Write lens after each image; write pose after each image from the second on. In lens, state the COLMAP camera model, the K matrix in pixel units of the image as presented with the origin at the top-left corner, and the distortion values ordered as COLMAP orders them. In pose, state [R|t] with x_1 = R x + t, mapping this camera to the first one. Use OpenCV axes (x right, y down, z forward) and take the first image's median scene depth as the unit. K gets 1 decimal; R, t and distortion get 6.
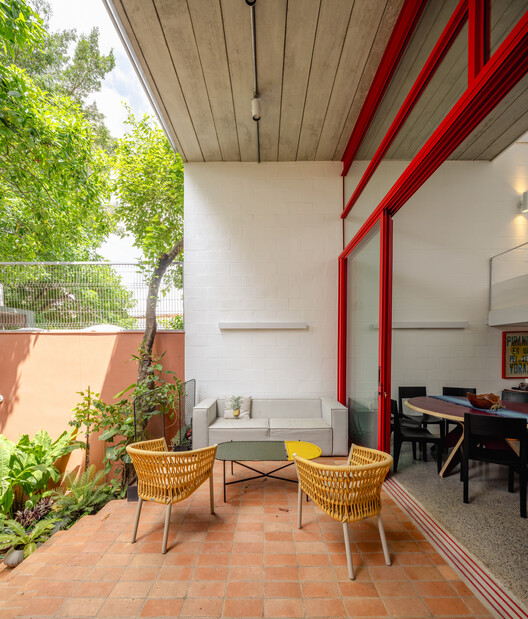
lens RADIAL K [[261.0, 0, 265.1], [0, 261.0, 360.8], [0, 0, 1]] dist [0.002978, -0.001617]
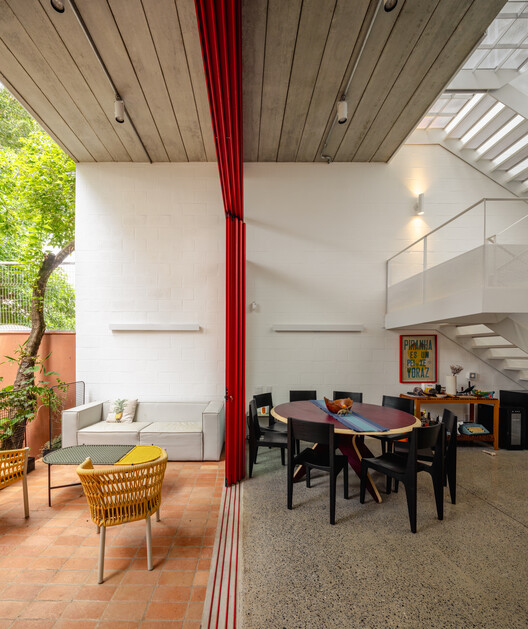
lens RADIAL K [[270.1, 0, 242.6], [0, 270.1, 359.9], [0, 0, 1]] dist [-0.003722, 0.000546]
pose [[0.999969, 0.007189, -0.003231, 0.341872], [-0.007228, 0.999898, -0.012279, -0.001897], [0.003143, 0.012302, 0.999919, -0.012565]]
